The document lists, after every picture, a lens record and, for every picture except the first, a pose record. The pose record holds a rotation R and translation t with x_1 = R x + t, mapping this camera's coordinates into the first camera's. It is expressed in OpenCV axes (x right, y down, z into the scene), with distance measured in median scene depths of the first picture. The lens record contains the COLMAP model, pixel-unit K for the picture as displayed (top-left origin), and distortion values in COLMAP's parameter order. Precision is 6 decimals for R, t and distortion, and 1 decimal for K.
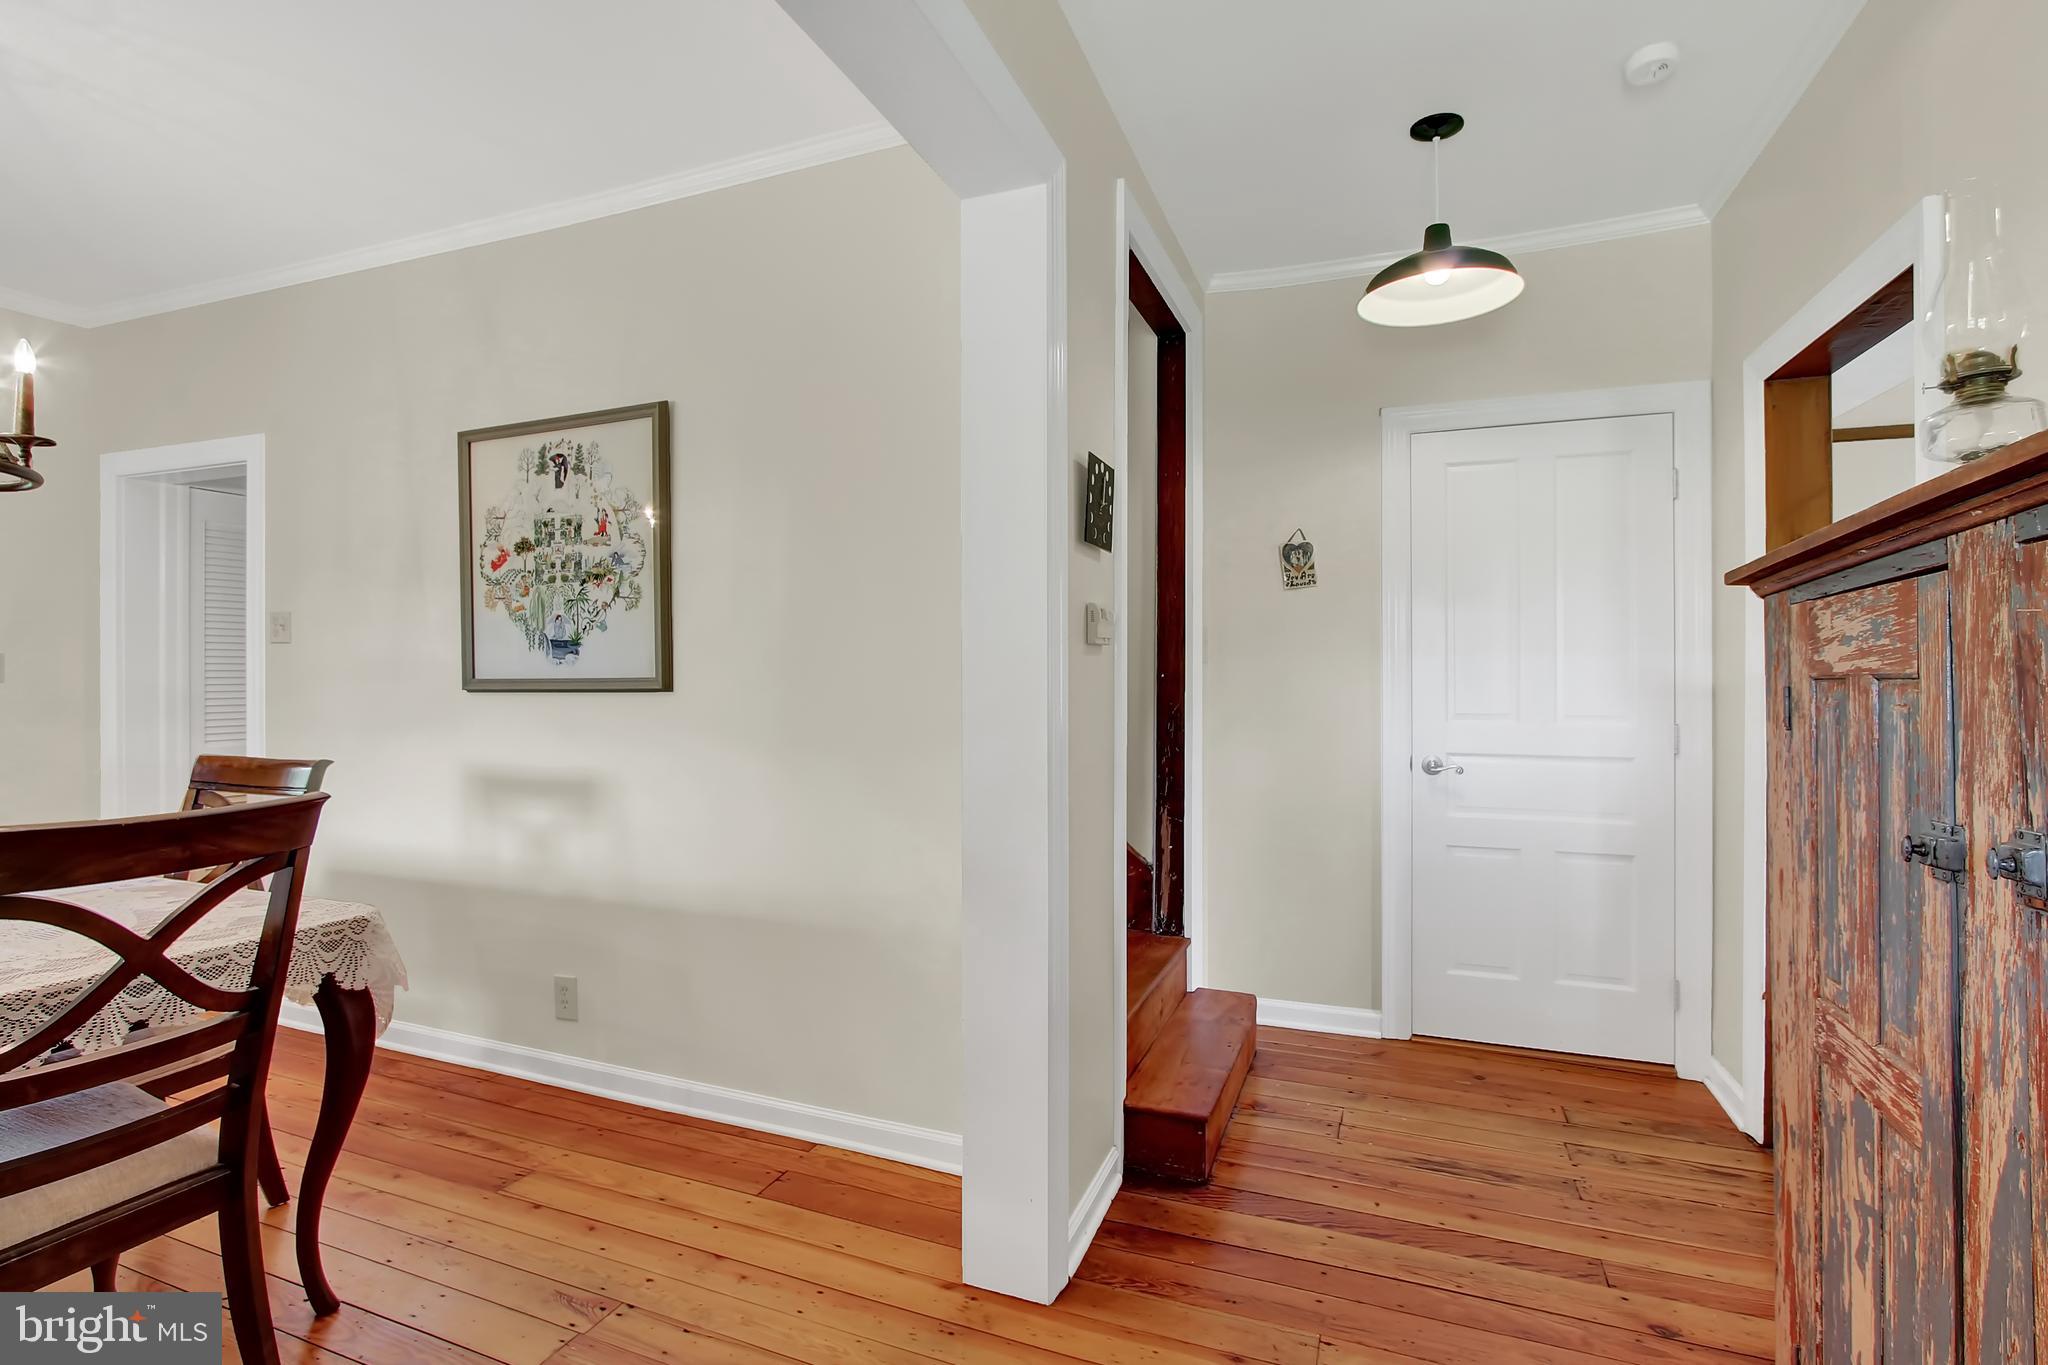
lens RADIAL K [[950.2, 0, 1021.8], [0, 950.2, 686.8], [0, 0, 1]] dist [0.002216, 0.000259]
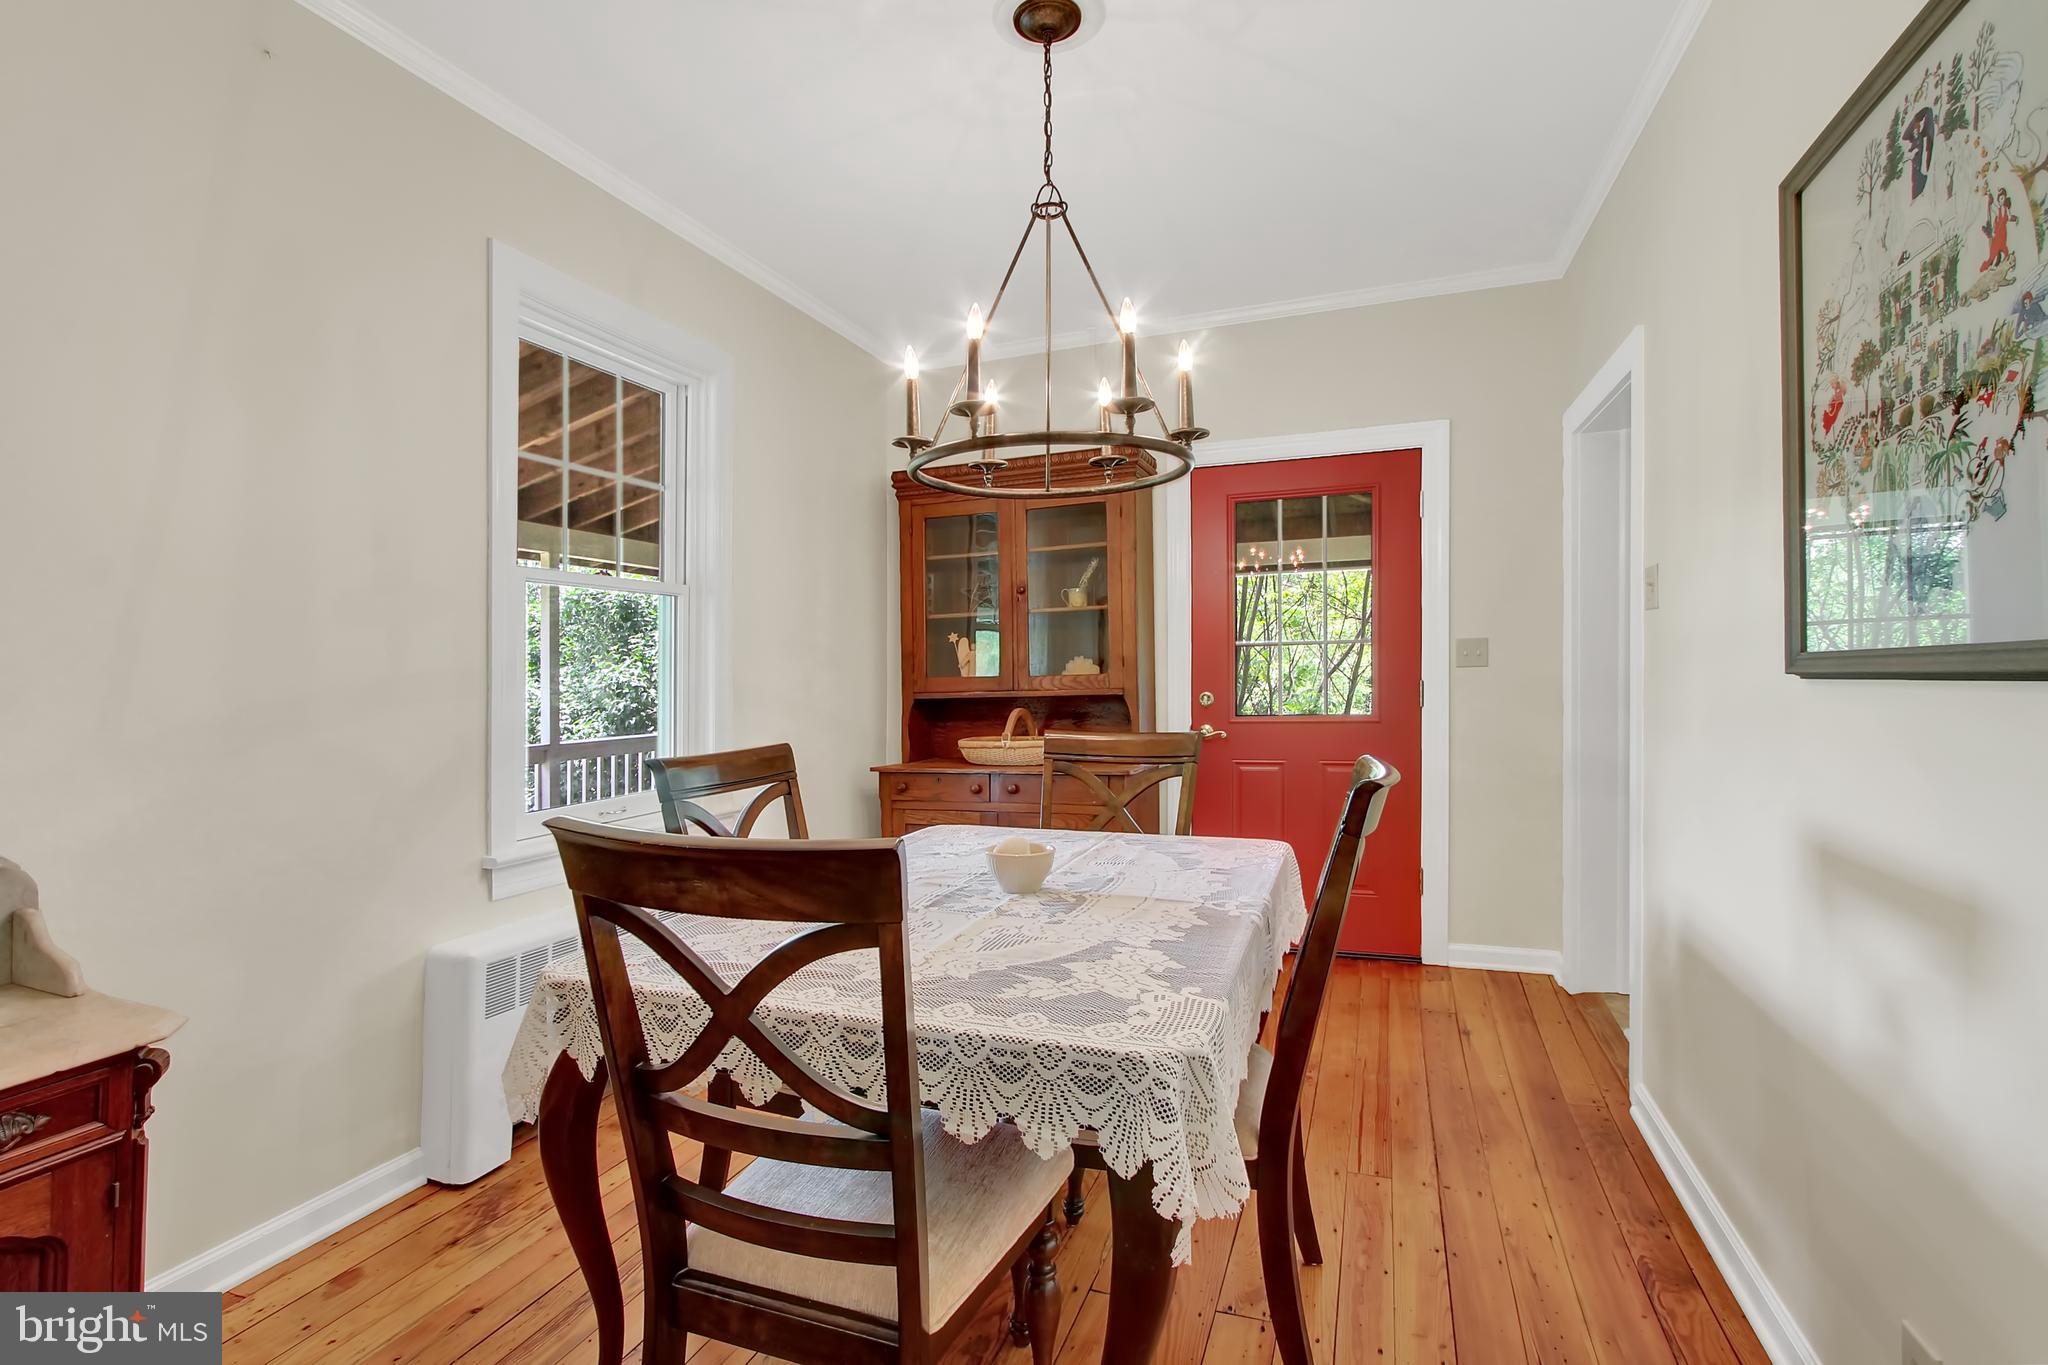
lens RADIAL K [[950.2, 0, 1023.6], [0, 950.2, 678.8], [0, 0, 1]] dist [0.002216, 0.000259]
pose [[0.015072, 0.012500, -0.999808, -0.069027], [0.001937, 0.999920, 0.012531, -0.000951], [0.999885, -0.002125, 0.015047, 0.601041]]
